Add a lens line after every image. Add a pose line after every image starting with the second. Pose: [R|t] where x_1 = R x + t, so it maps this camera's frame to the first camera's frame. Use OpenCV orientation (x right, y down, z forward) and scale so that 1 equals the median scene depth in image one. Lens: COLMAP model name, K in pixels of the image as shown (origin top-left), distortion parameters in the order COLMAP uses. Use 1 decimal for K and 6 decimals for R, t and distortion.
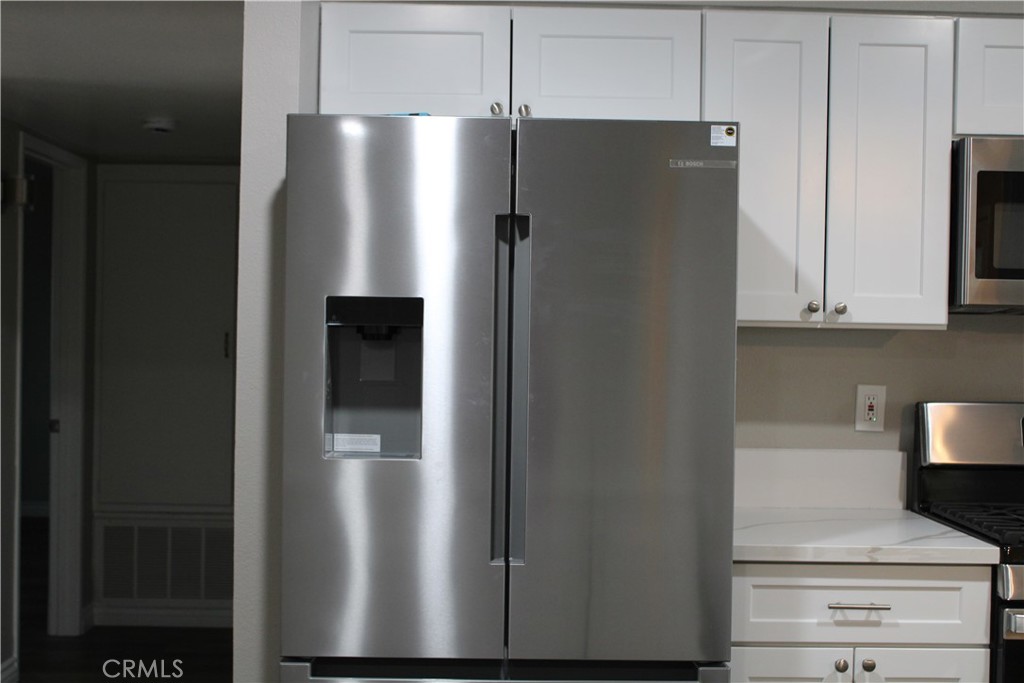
lens RADIAL K [[1368.3, 0, 512.0], [0, 1368.3, 341.5], [0, 0, 1]] dist [-0.060728, 0.074149]
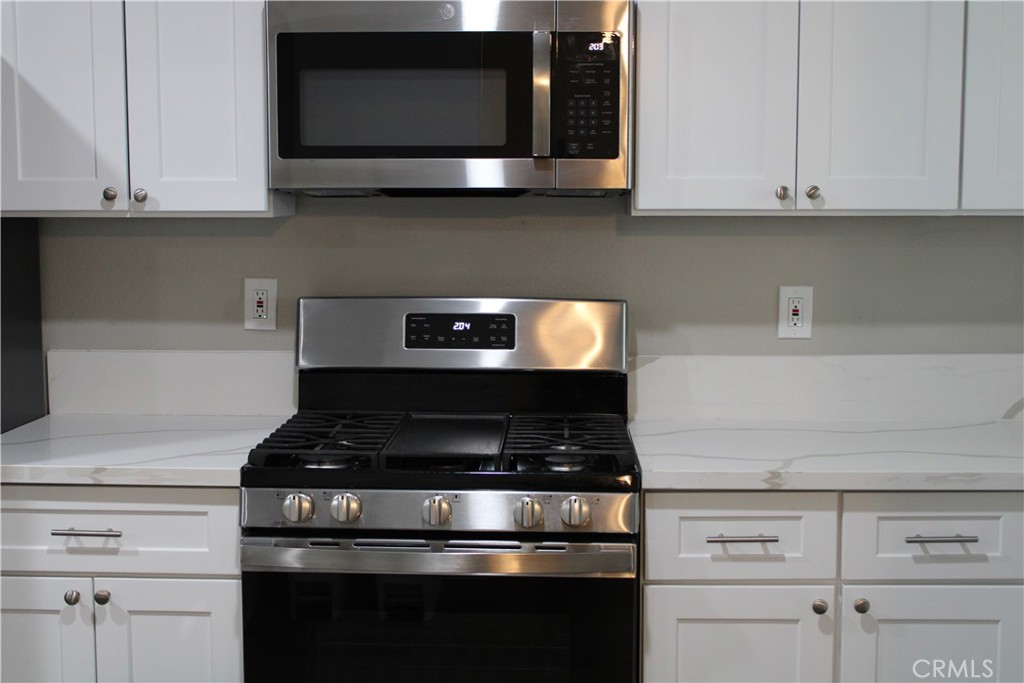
lens RADIAL K [[1368.3, 0, 512.0], [0, 1368.3, 341.5], [0, 0, 1]] dist [-0.060728, 0.074149]
pose [[0.998197, -0.010228, -0.059150, 0.582572], [0.015640, 0.995658, 0.091766, -0.007819], [0.057954, -0.092526, 0.994022, 0.139317]]
